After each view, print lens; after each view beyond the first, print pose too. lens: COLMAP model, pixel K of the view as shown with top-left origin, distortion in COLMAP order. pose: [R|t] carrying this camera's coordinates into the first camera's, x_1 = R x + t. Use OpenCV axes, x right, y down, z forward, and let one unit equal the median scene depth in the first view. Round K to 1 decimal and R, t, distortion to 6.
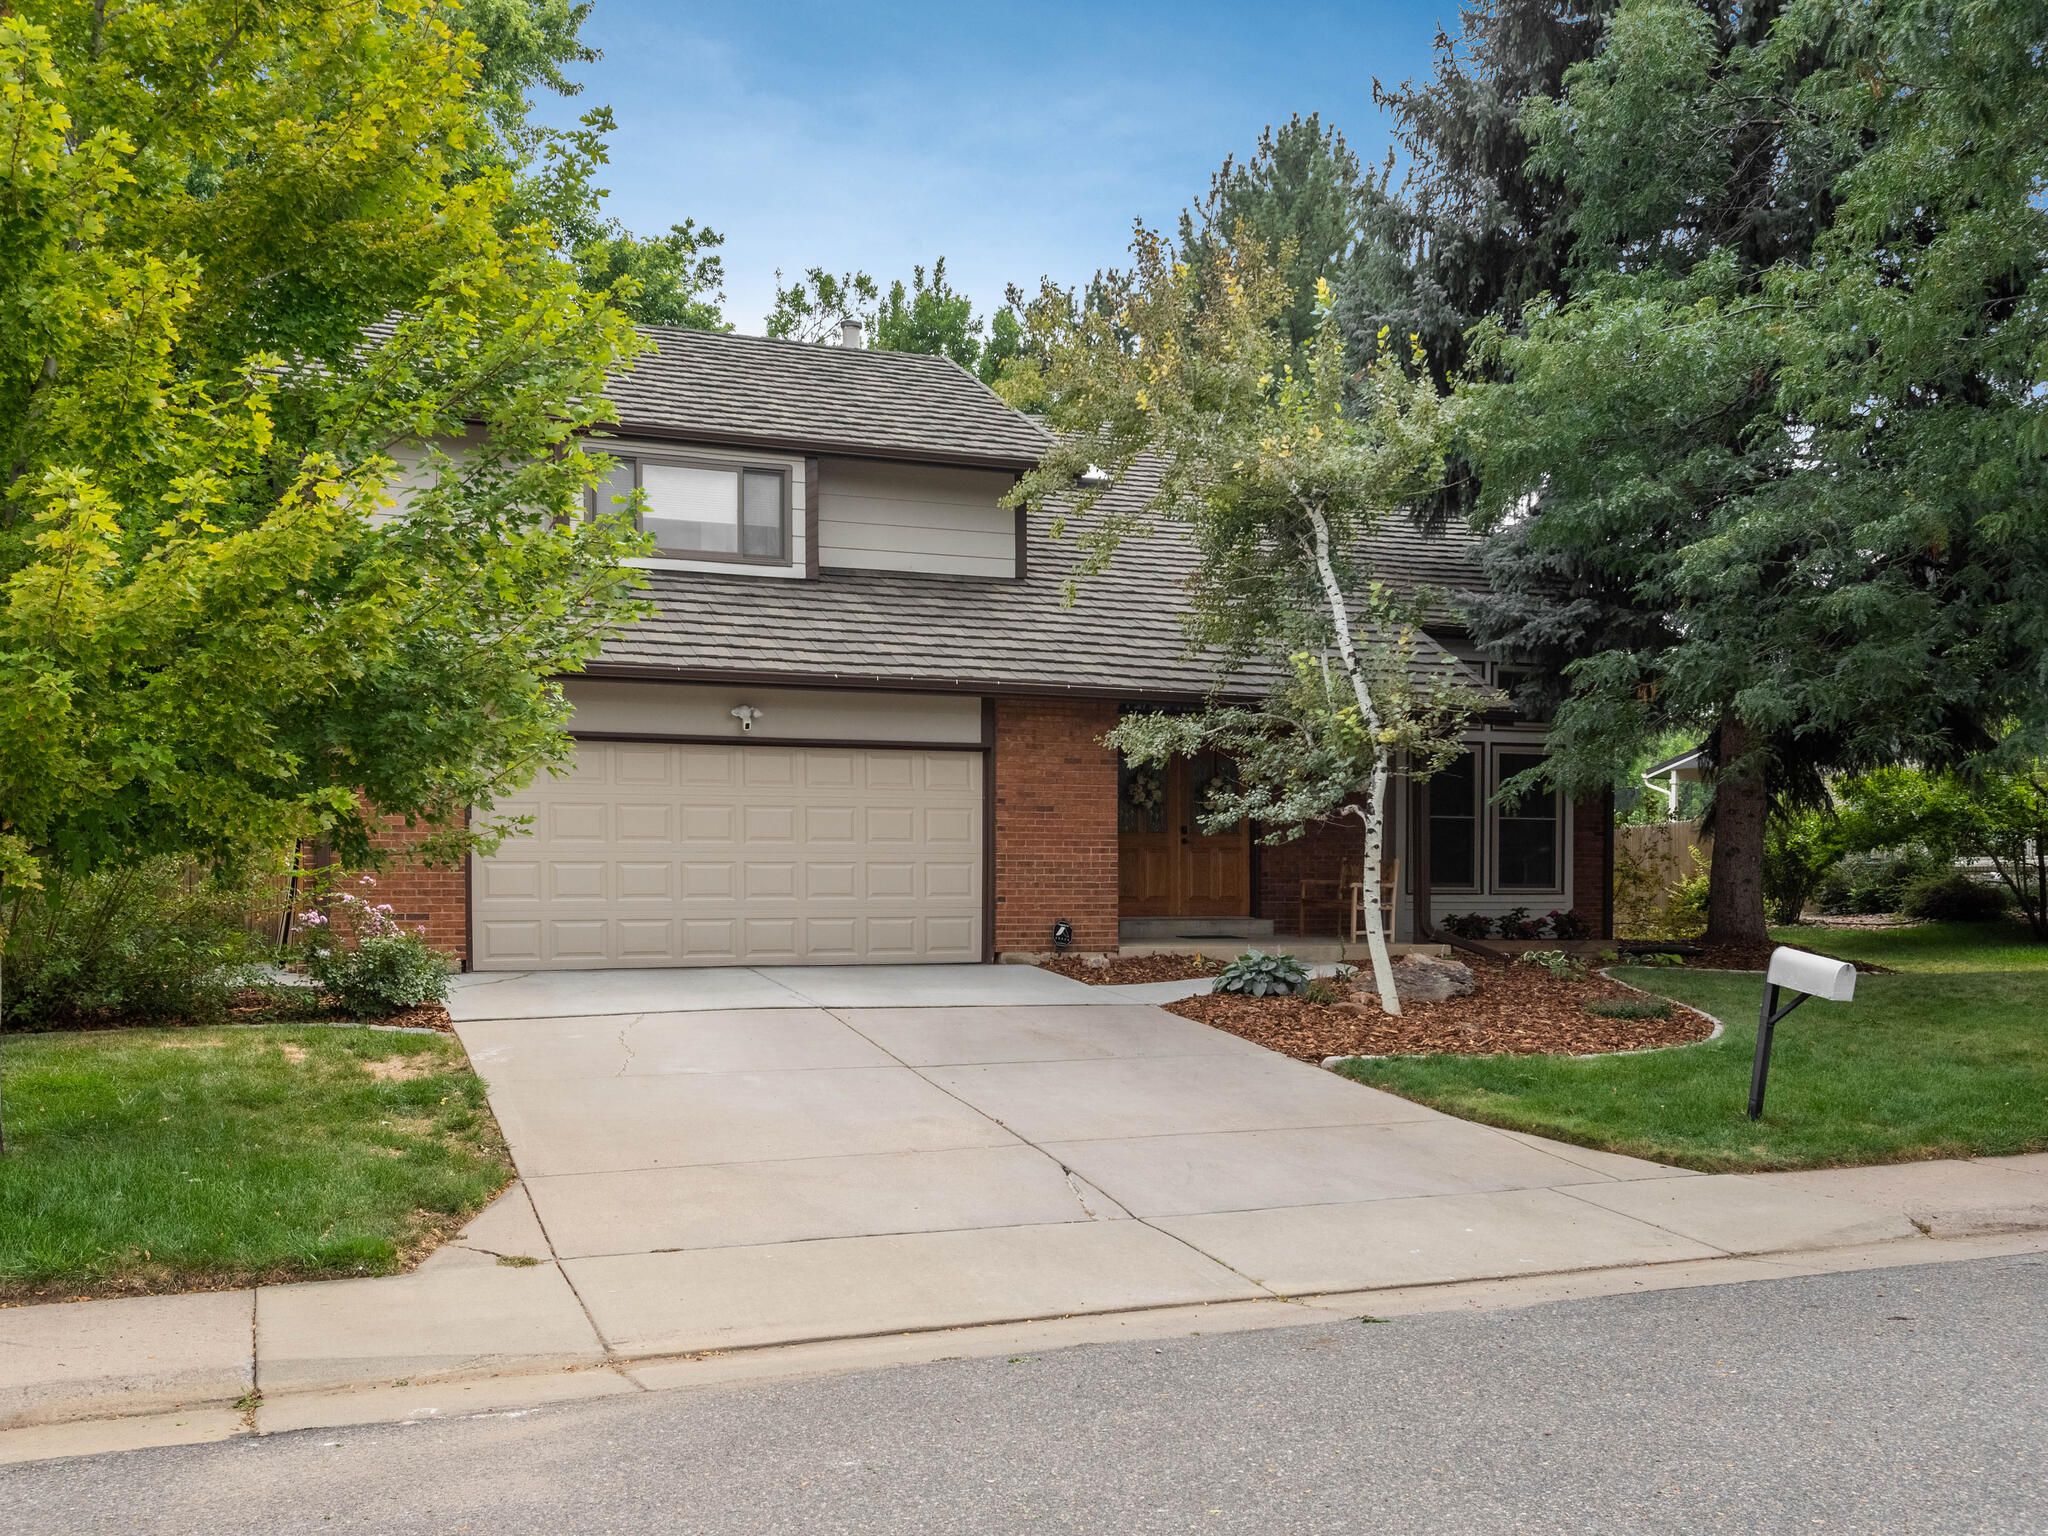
lens RADIAL K [[1784.6, 0, 1024.1], [0, 1784.6, 862.8], [0, 0, 1]] dist [0.030515, 0.008908]
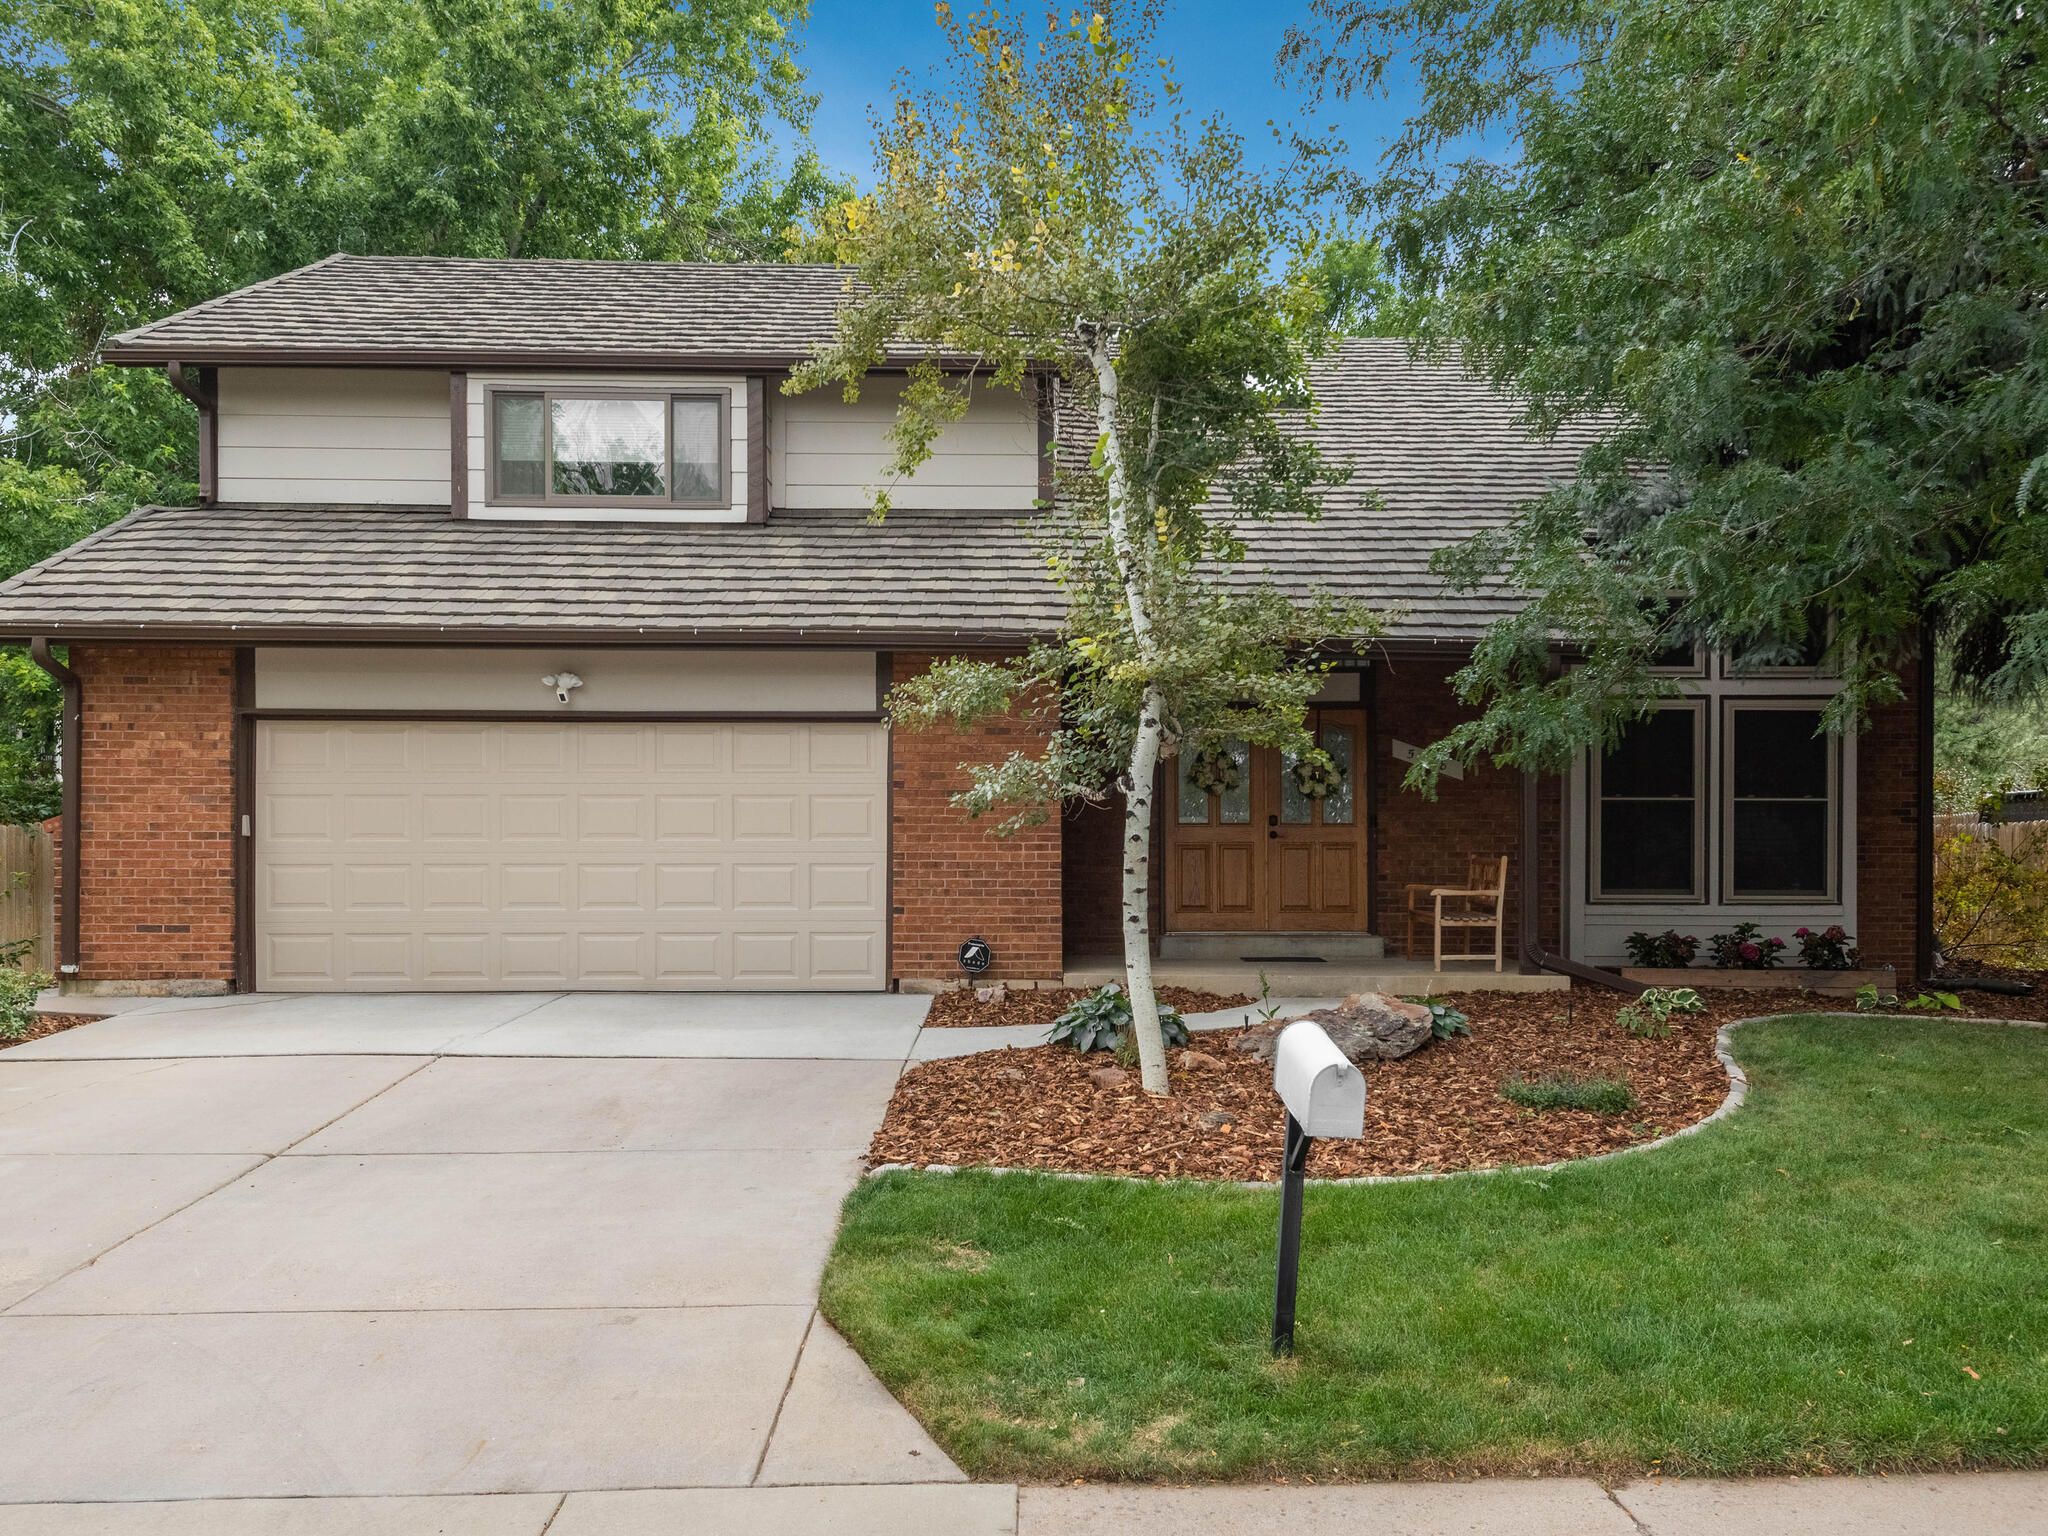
lens RADIAL K [[1784.6, 0, 1024.1], [0, 1784.6, 862.8], [0, 0, 1]] dist [0.030515, 0.008908]
pose [[0.945924, -0.003891, -0.324366, 0.289266], [0.003563, 0.999992, -0.001606, 0.001001], [0.324369, 0.000363, 0.945930, 0.275104]]
